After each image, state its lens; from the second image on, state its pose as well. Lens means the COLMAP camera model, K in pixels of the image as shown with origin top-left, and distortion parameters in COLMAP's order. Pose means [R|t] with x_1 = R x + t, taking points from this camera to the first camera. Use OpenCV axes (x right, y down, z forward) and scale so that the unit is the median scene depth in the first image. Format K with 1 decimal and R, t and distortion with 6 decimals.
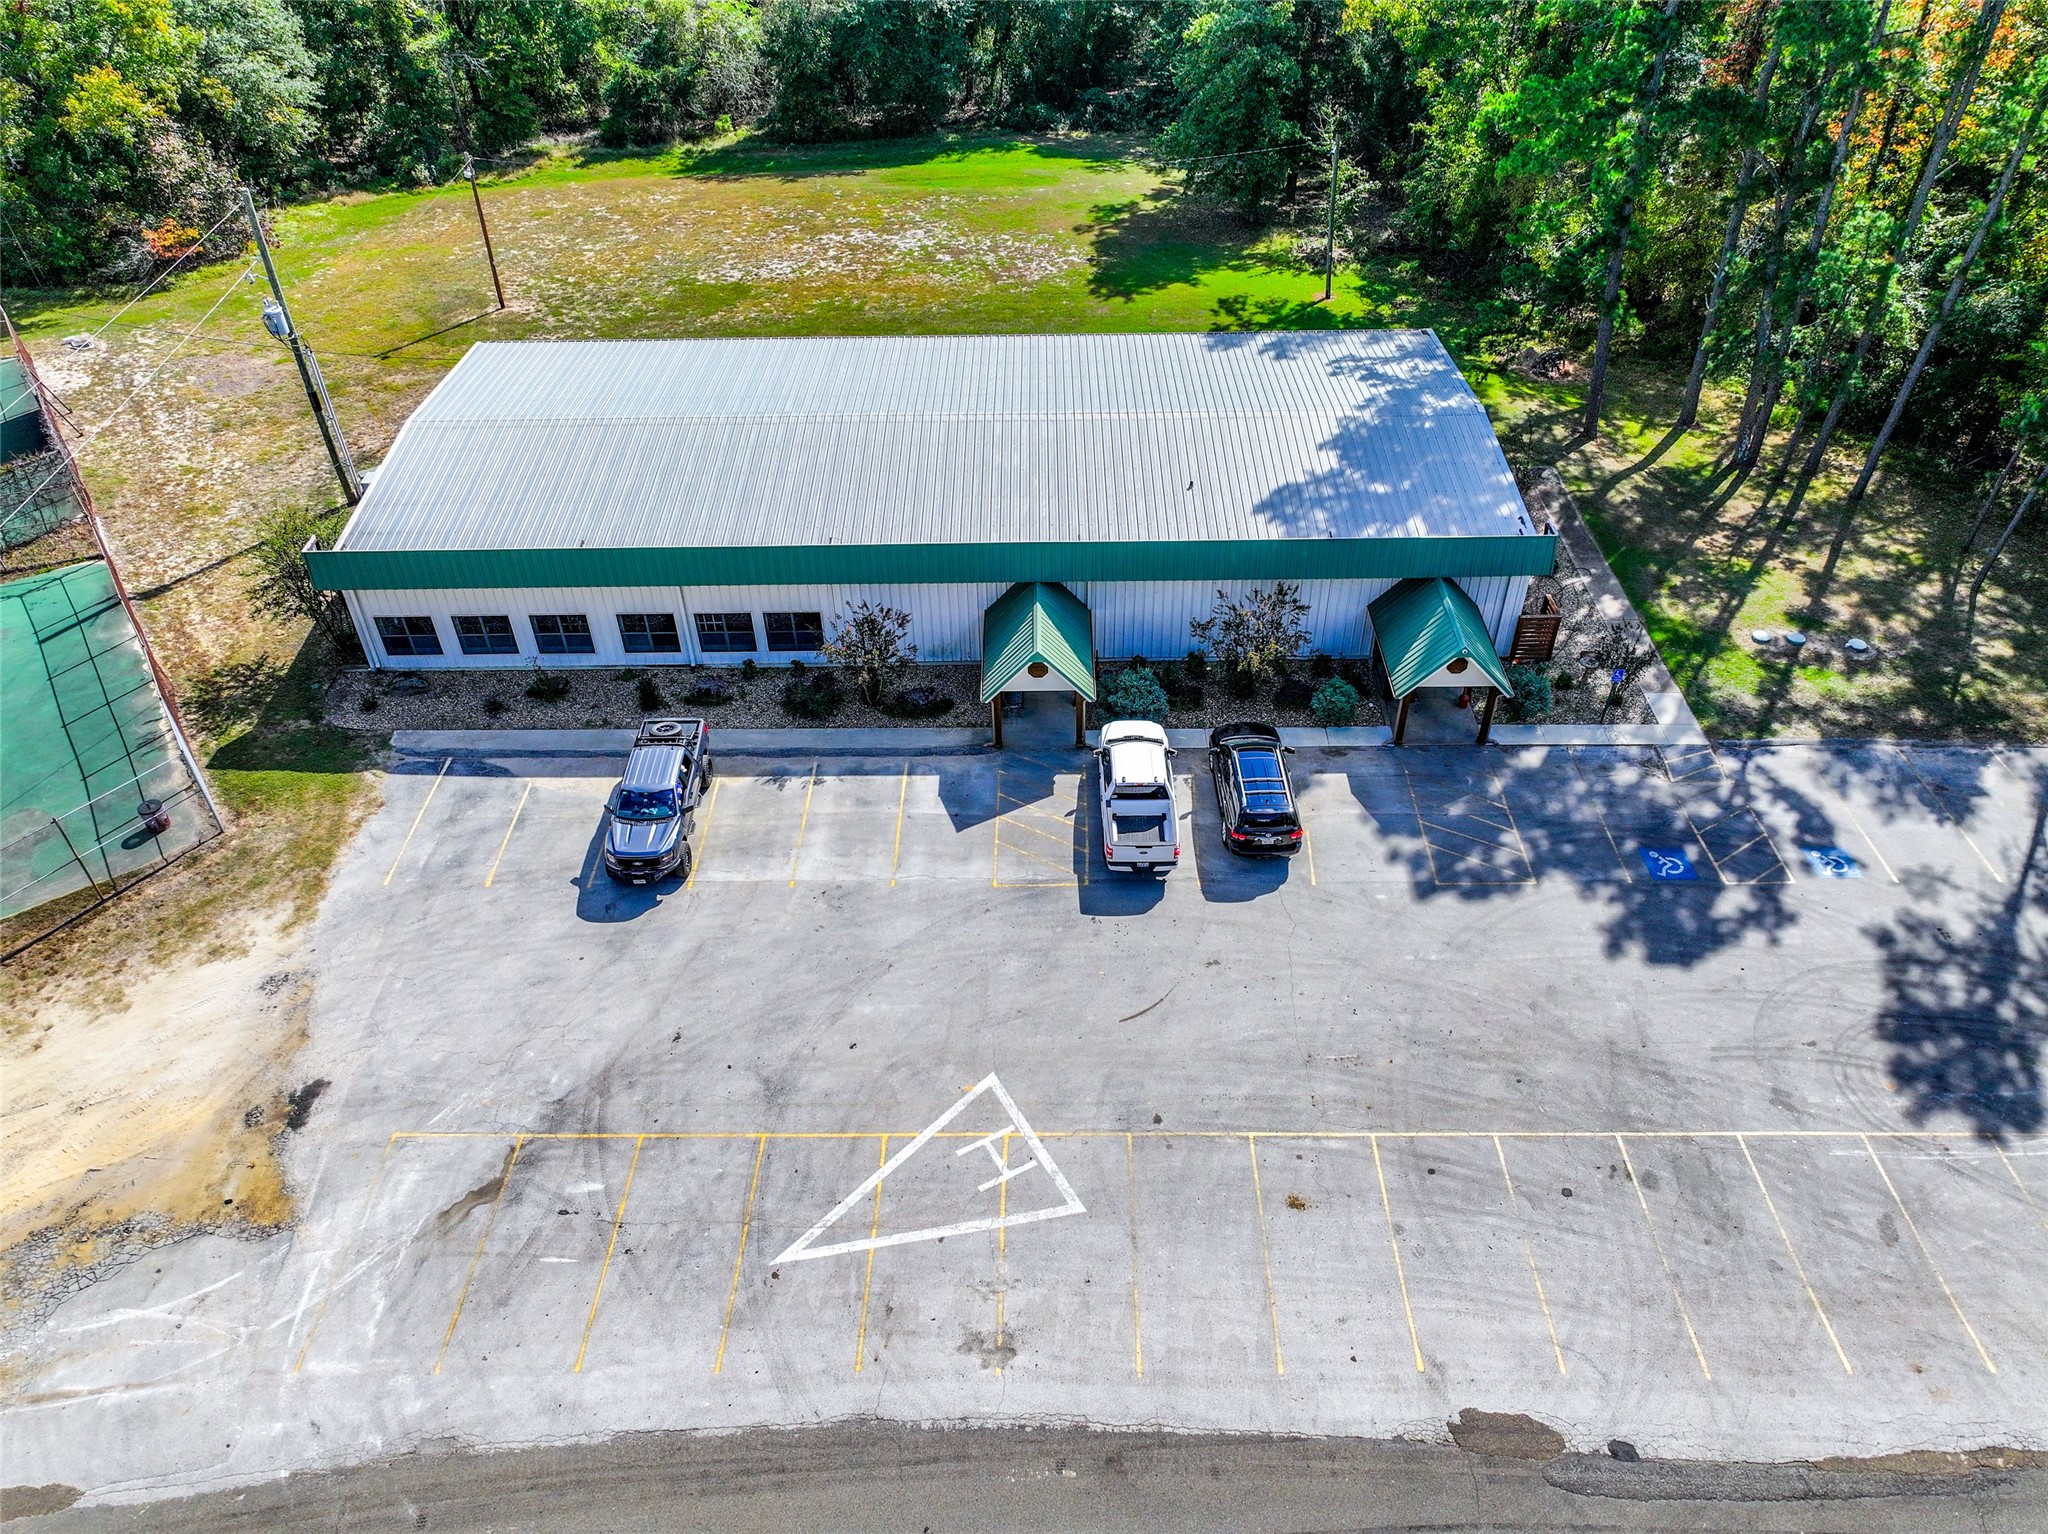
lens RADIAL K [[1446.3, 0, 1031.2], [0, 1446.3, 761.7], [0, 0, 1]] dist [0.003862, 0.001063]
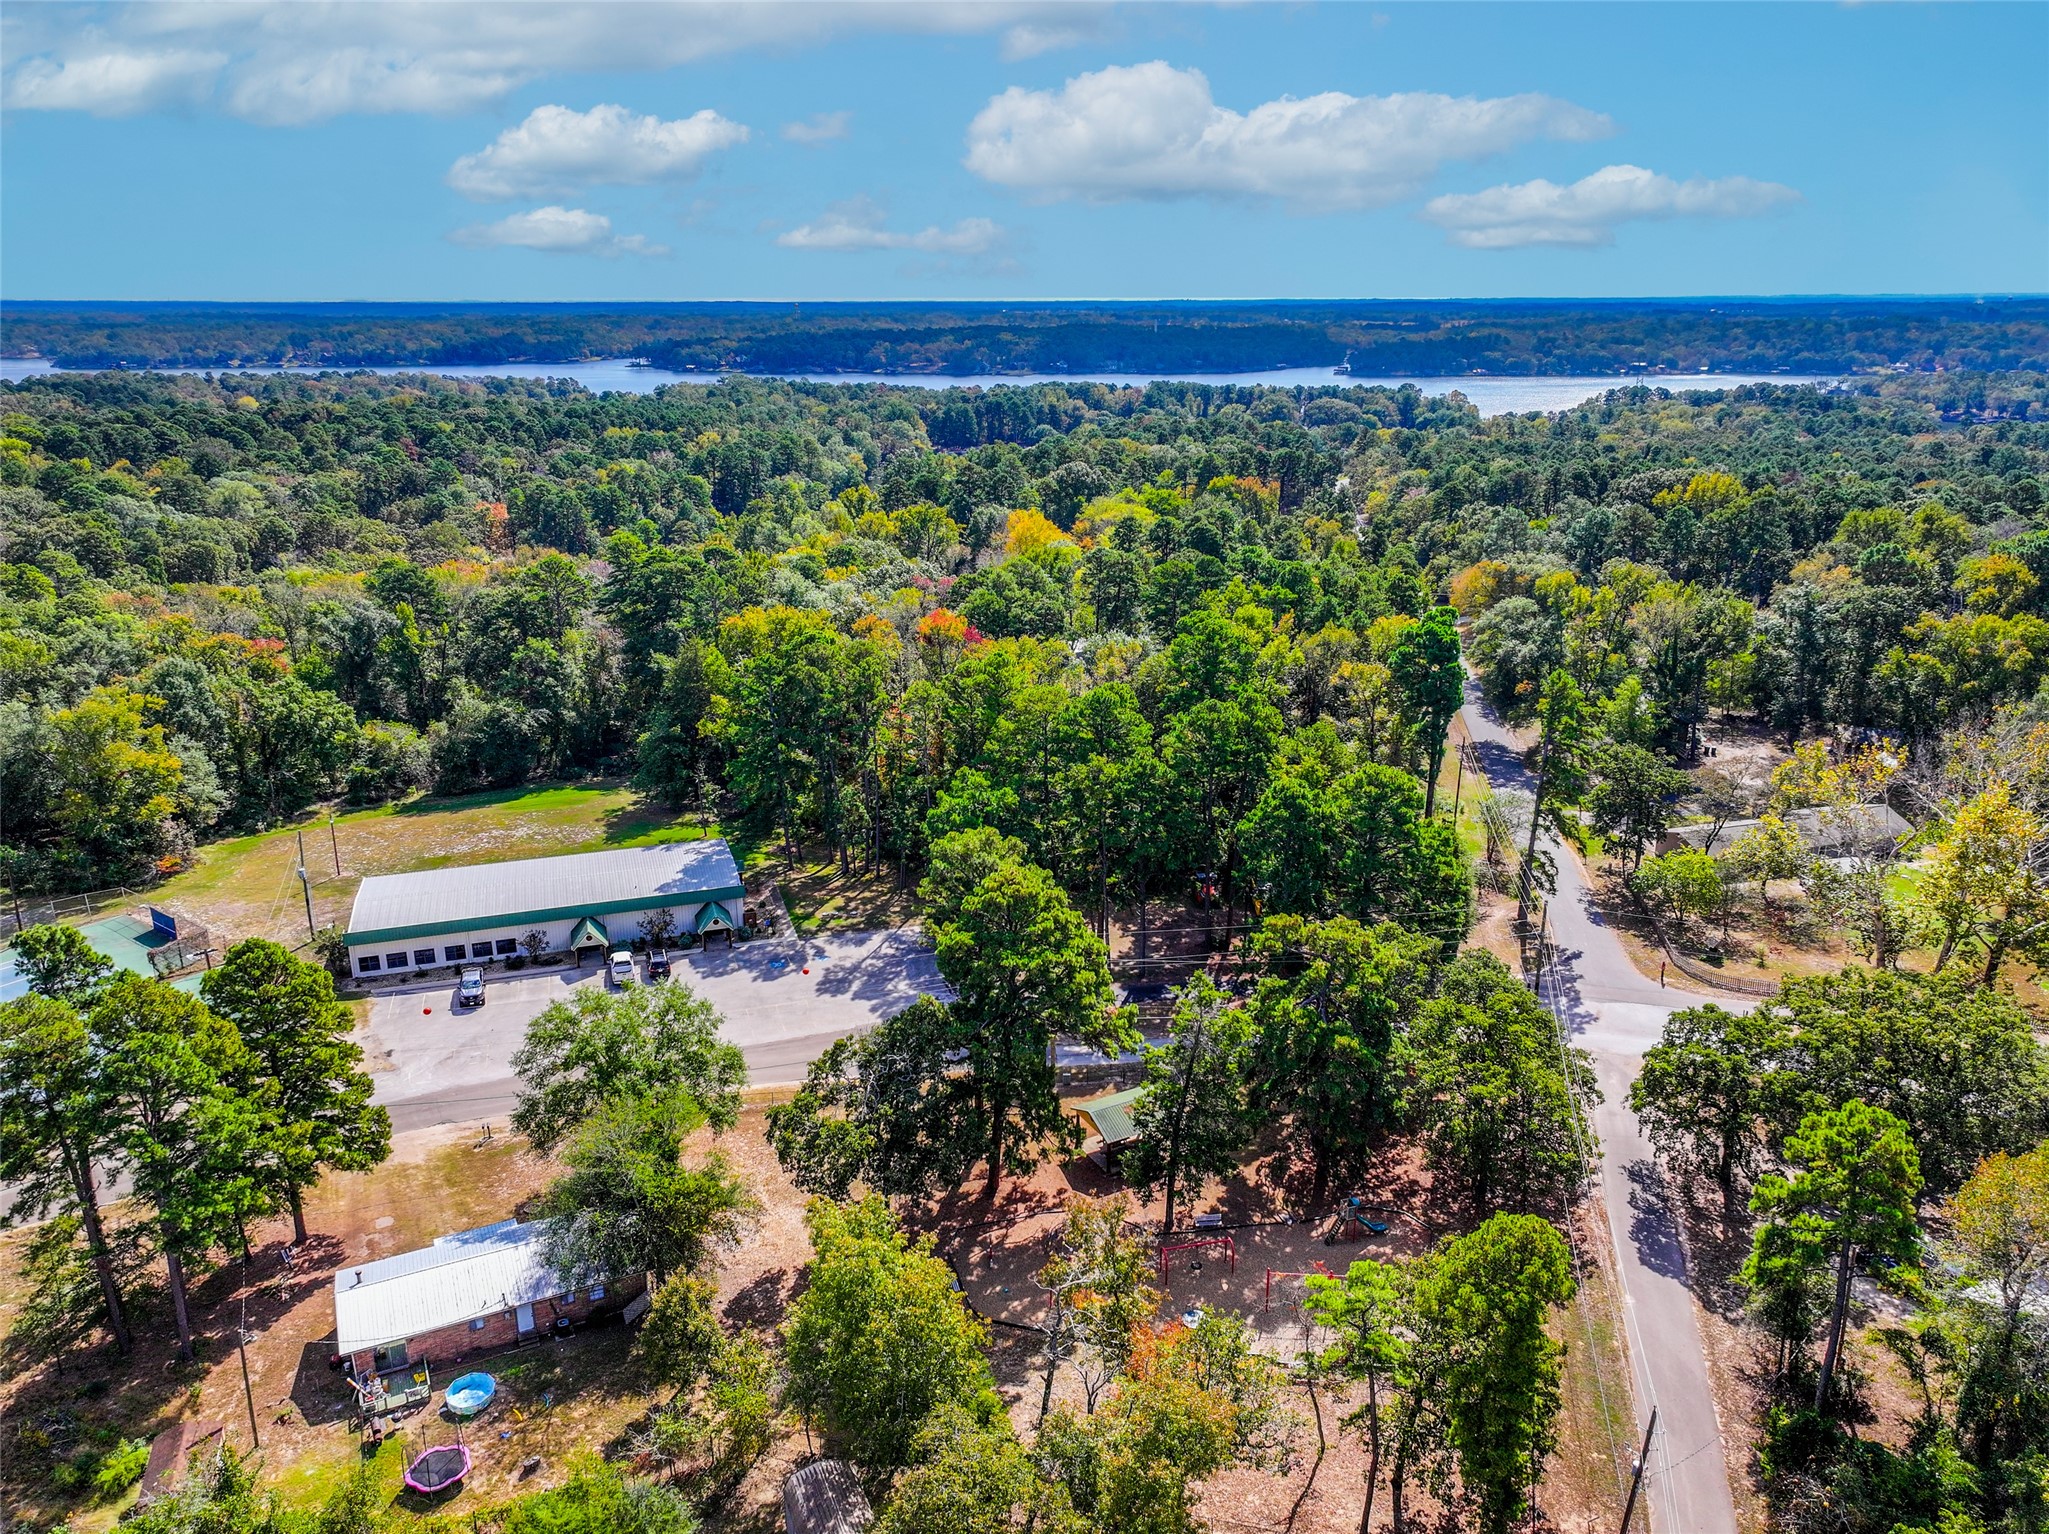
lens RADIAL K [[1447.0, 0, 1031.7], [0, 1447.0, 761.7], [0, 0, 1]] dist [0.003862, 0.001063]
pose [[0.949631, -0.082971, 0.302185, -0.000846], [0.192408, 0.915518, -0.353279, 0.832833], [-0.247344, 0.393628, 0.885369, -2.104331]]
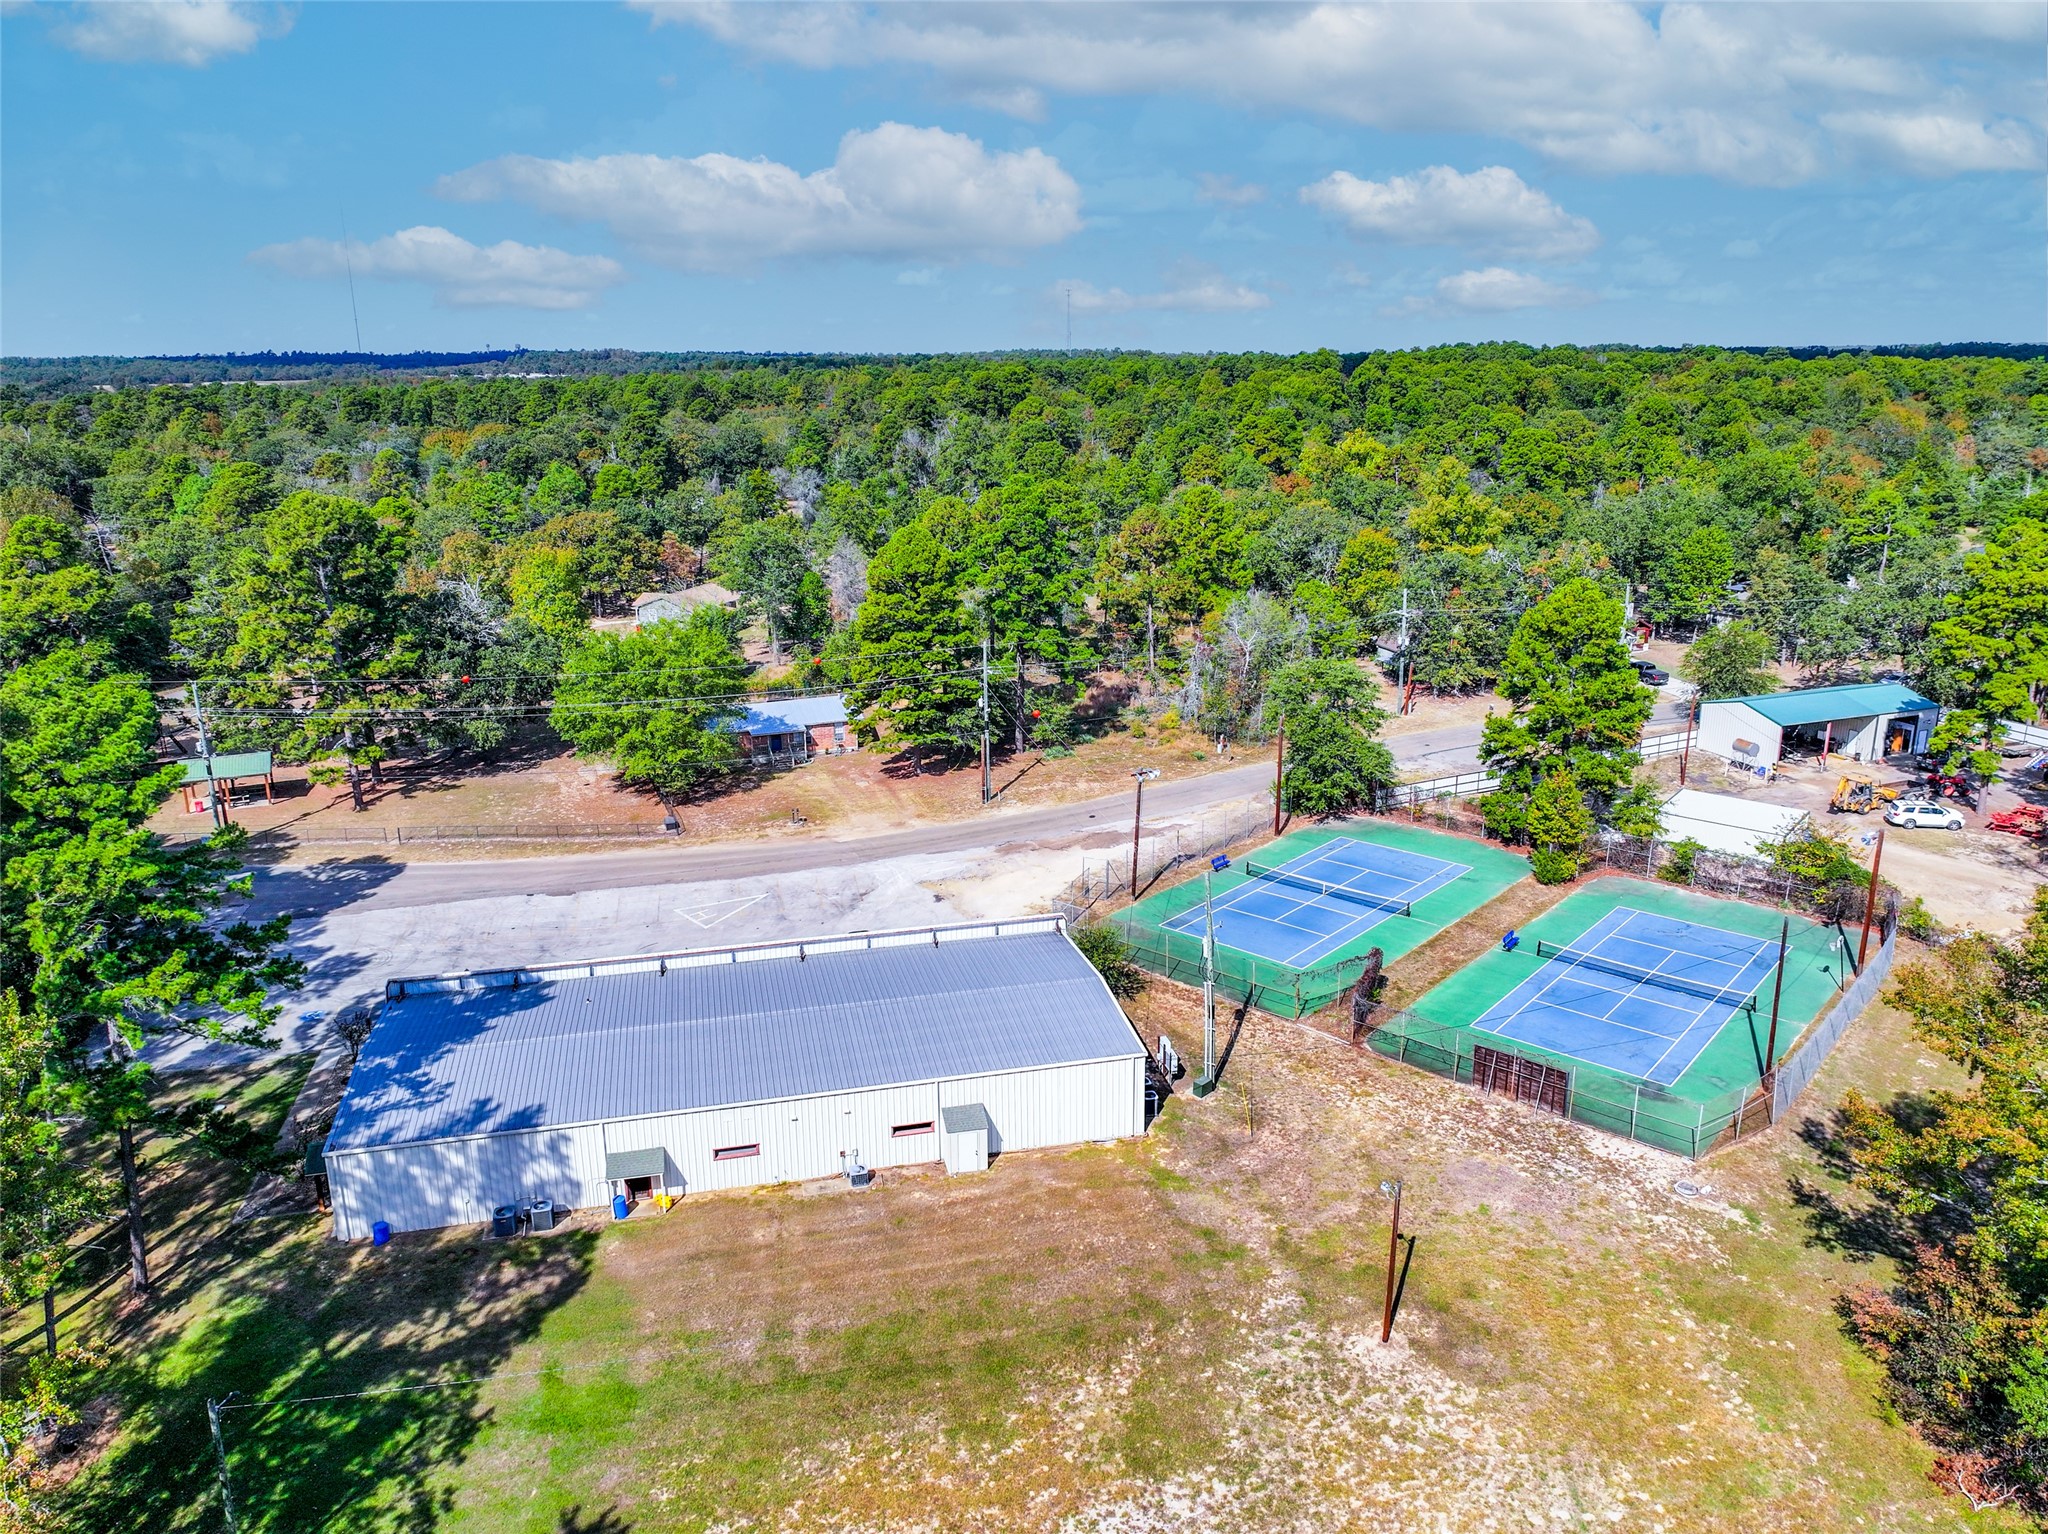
lens RADIAL K [[1446.3, 0, 1031.2], [0, 1446.3, 761.7], [0, 0, 1]] dist [0.003862, 0.001063]
pose [[-0.972359, 0.086870, -0.216729, -0.043610], [-0.130303, 0.568339, 0.812411, -1.702552], [0.193750, 0.818196, -0.541310, 1.723820]]
